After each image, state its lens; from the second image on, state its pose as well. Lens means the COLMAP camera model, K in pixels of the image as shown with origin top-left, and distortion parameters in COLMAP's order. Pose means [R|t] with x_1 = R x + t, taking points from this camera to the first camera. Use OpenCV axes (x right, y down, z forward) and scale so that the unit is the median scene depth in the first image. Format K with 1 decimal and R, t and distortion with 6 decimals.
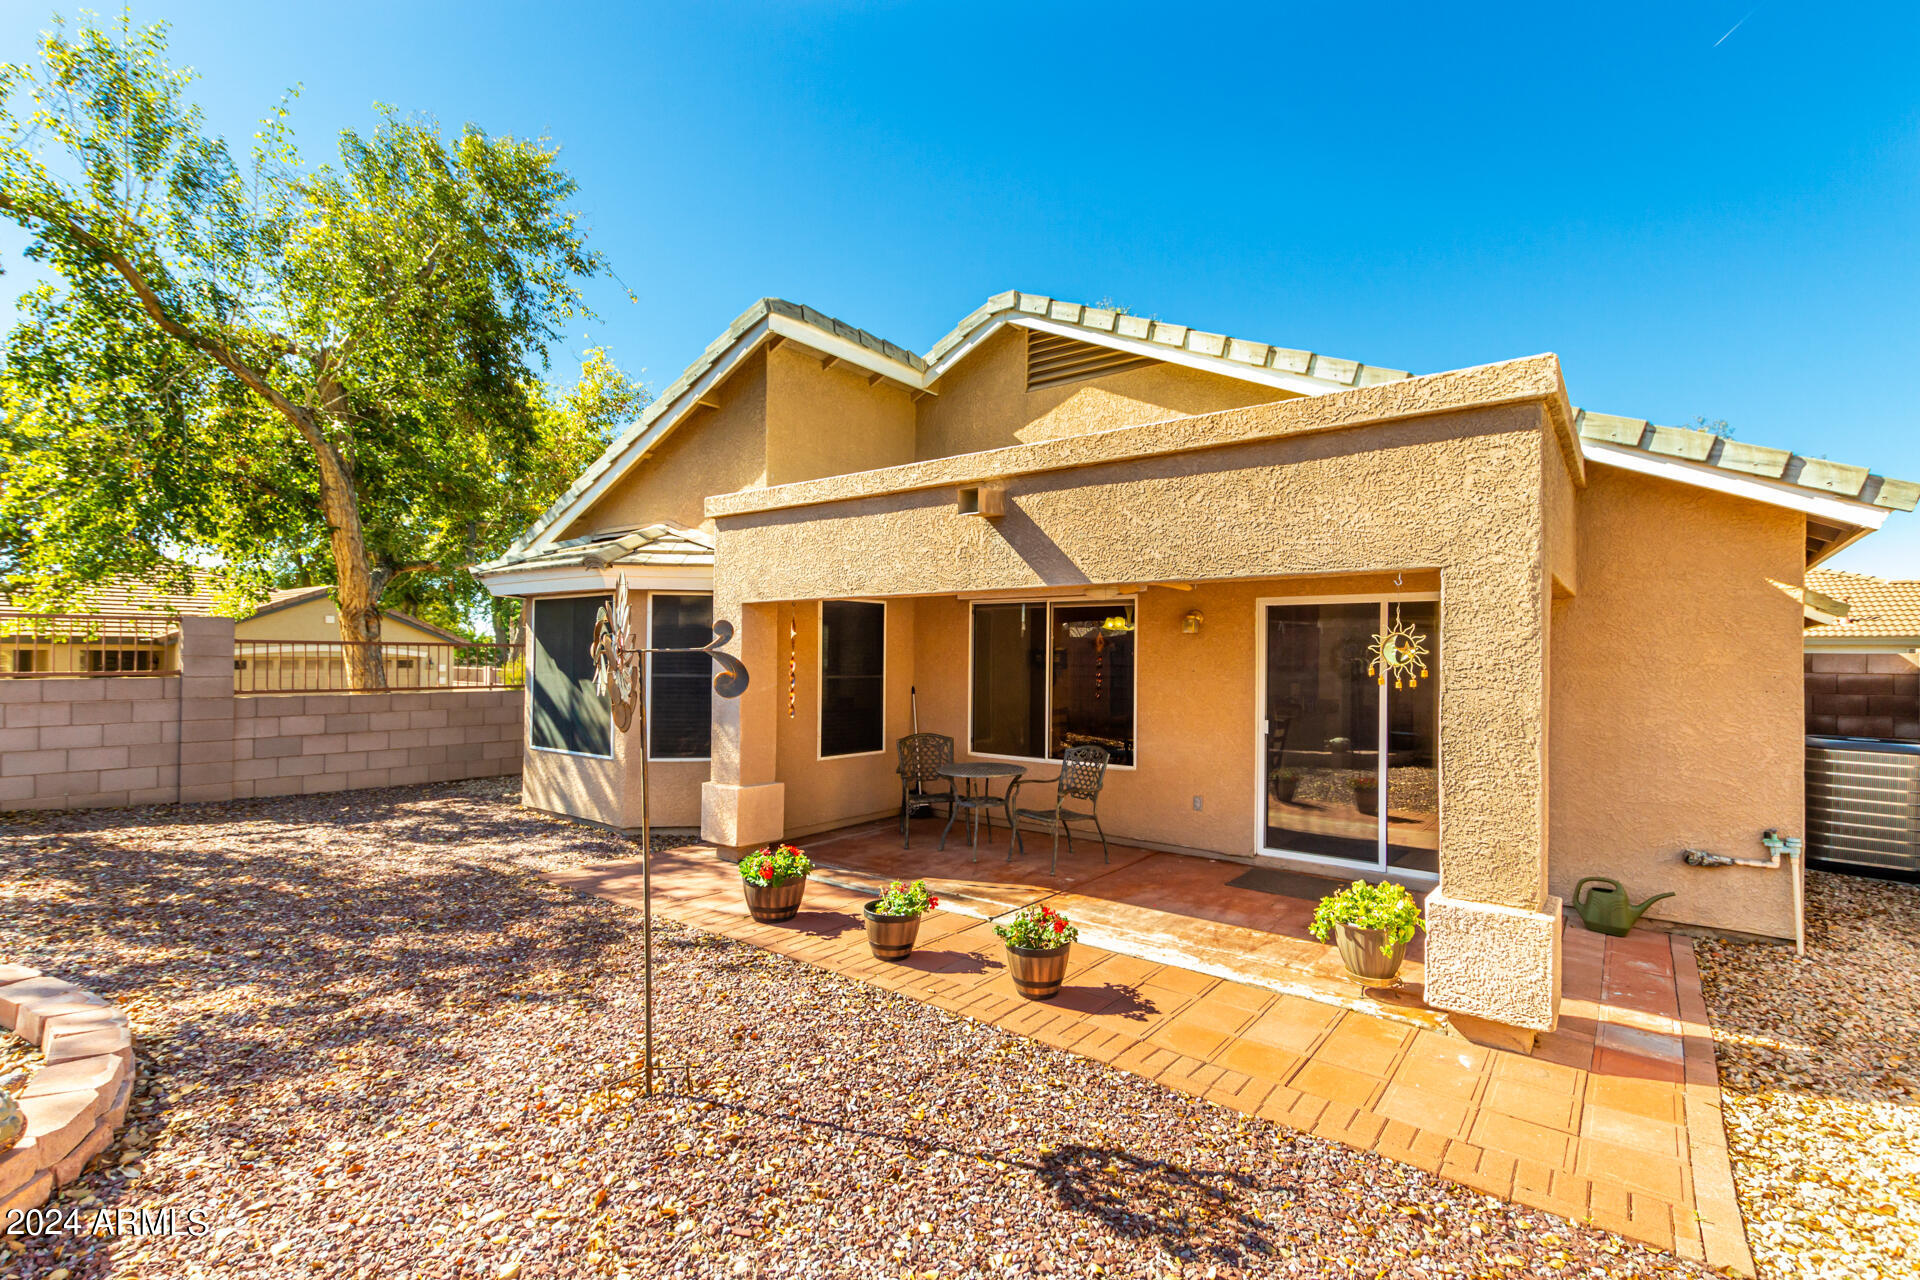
lens RADIAL K [[887.0, 0, 981.6], [0, 887.0, 638.7], [0, 0, 1]] dist [0.008095, -0.001995]
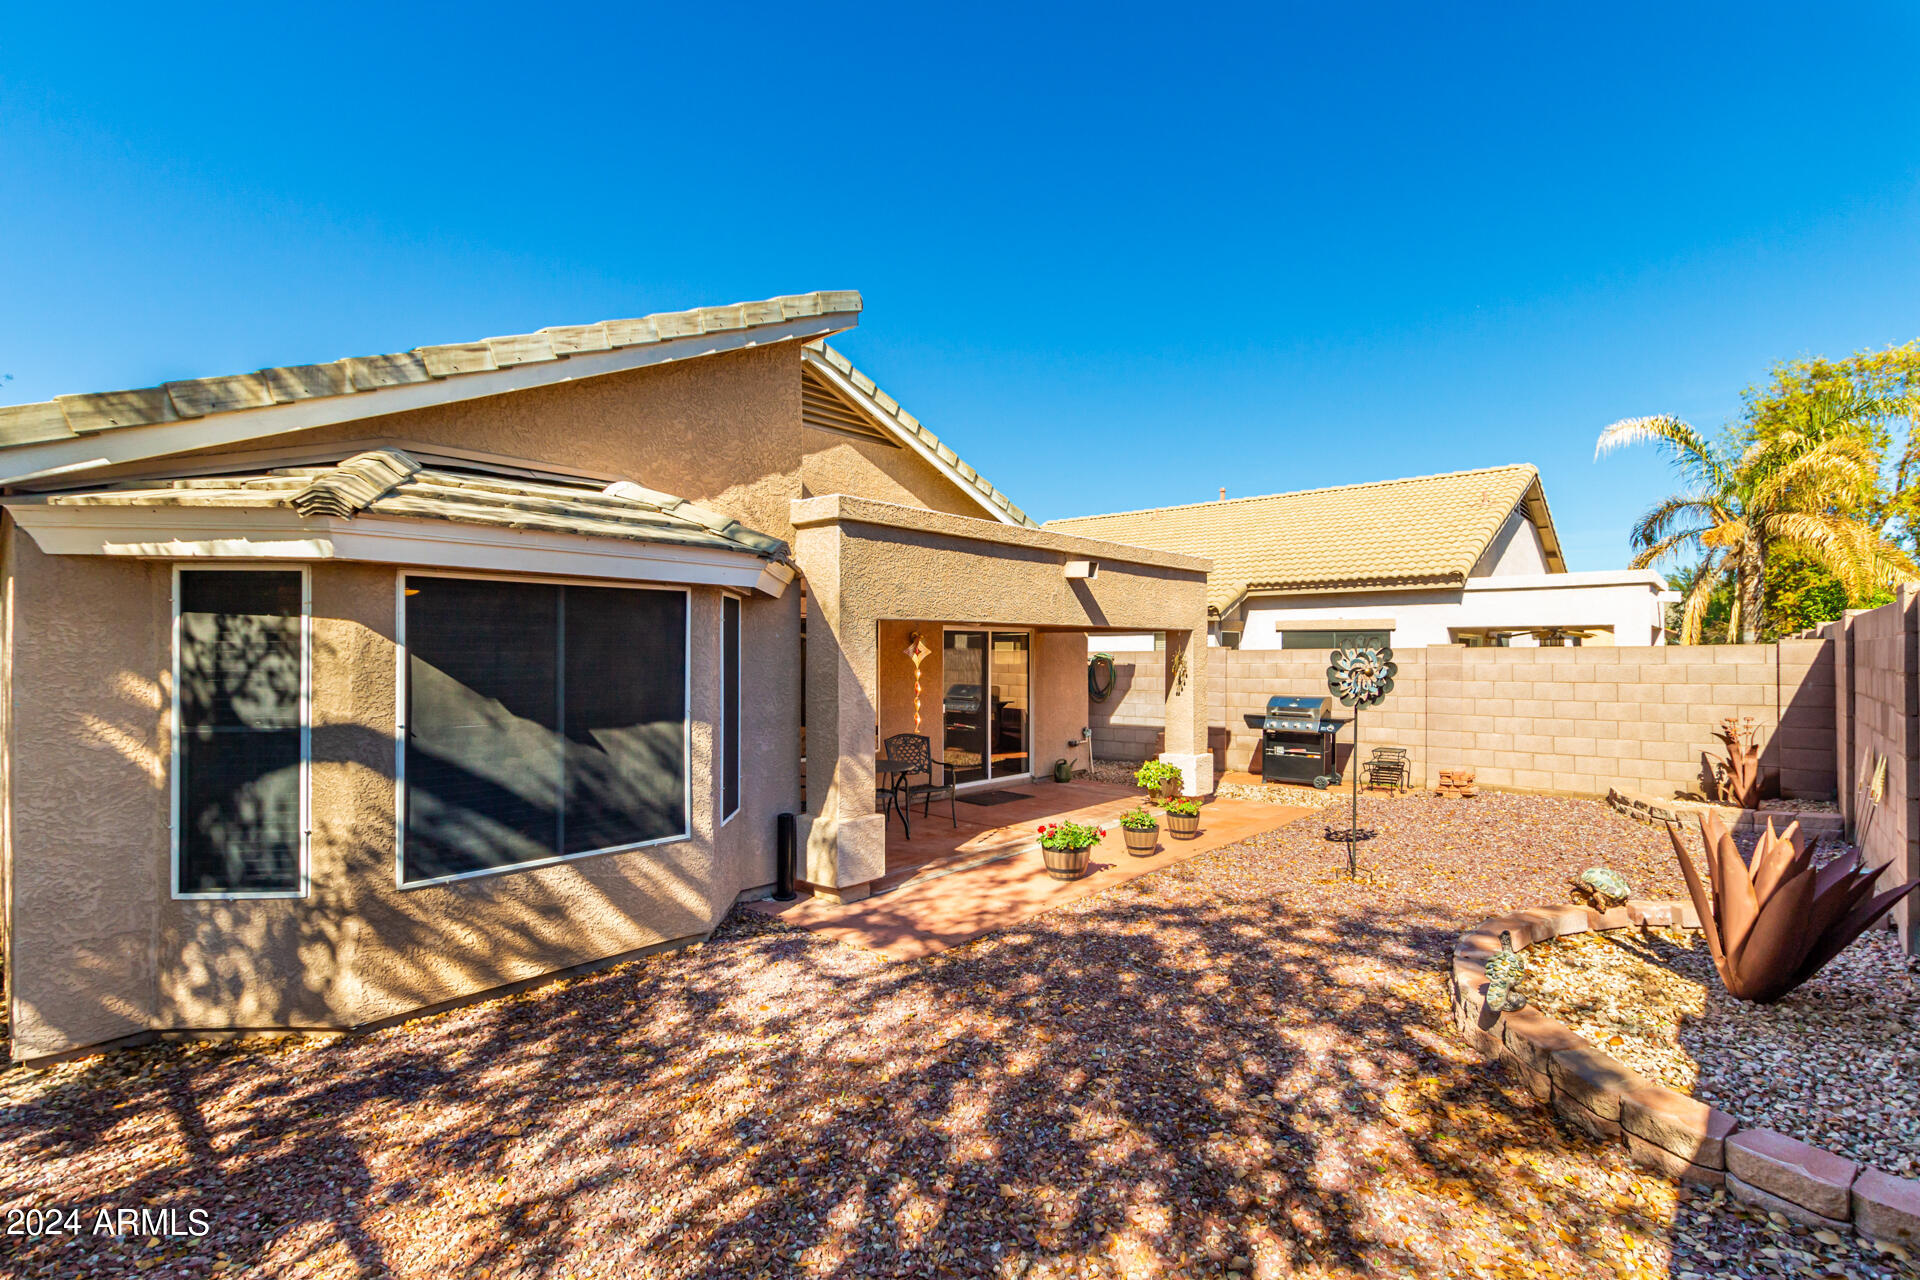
lens RADIAL K [[887.0, 0, 953.7], [0, 887.0, 643.4], [0, 0, 1]] dist [0.008095, -0.001995]
pose [[0.072323, -0.000479, 0.997381, -1.367529], [-0.018159, 0.999834, 0.001797, -0.020525], [-0.997216, -0.018241, 0.072302, 0.969645]]
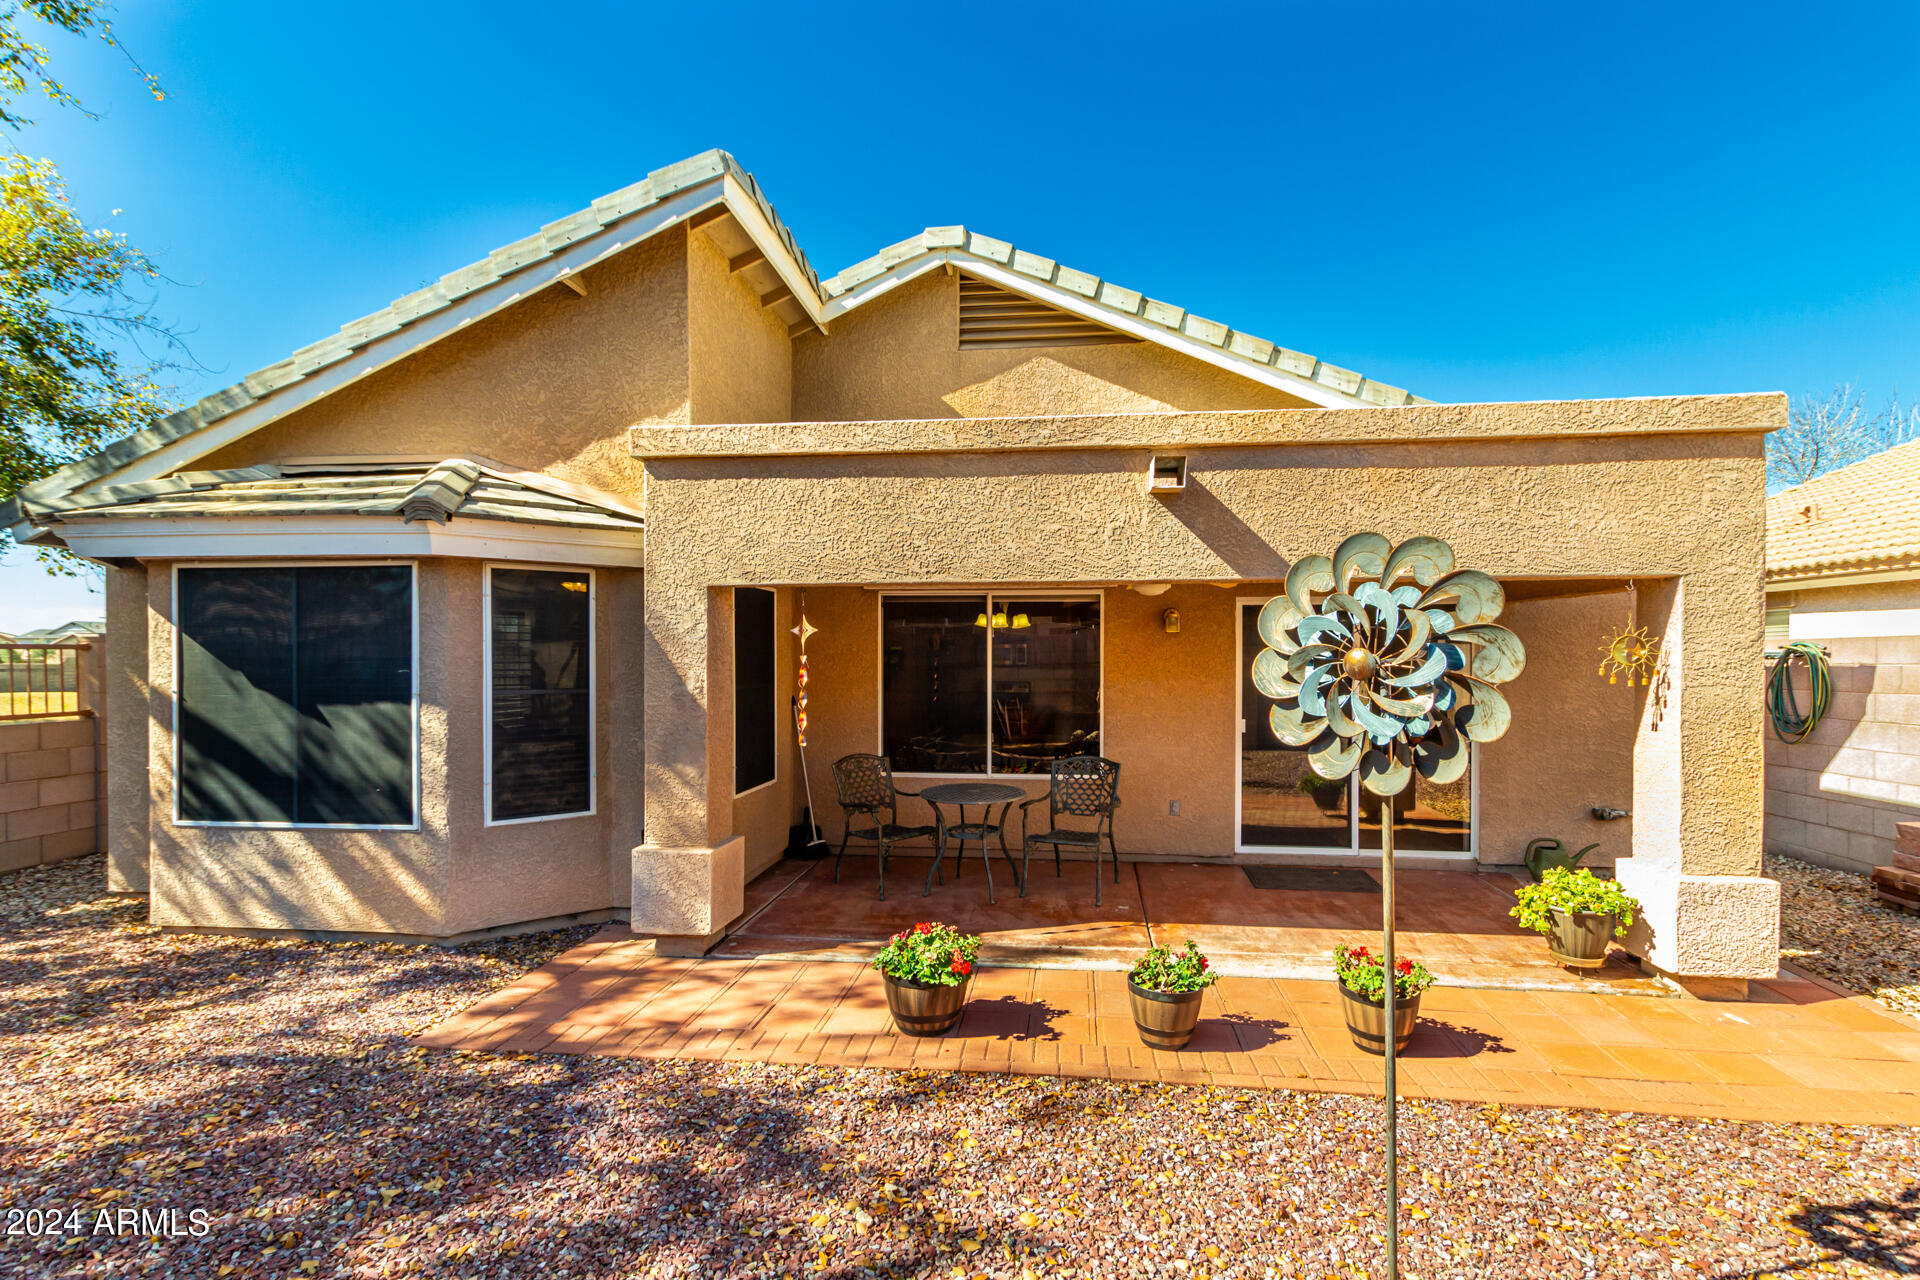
lens RADIAL K [[887.0, 0, 975.3], [0, 887.0, 657.0], [0, 0, 1]] dist [0.008095, -0.001995]
pose [[0.852392, -0.009977, 0.522808, -0.515474], [-0.003065, 0.999705, 0.024075, -0.002172], [-0.522894, -0.022124, 0.852110, 0.336333]]
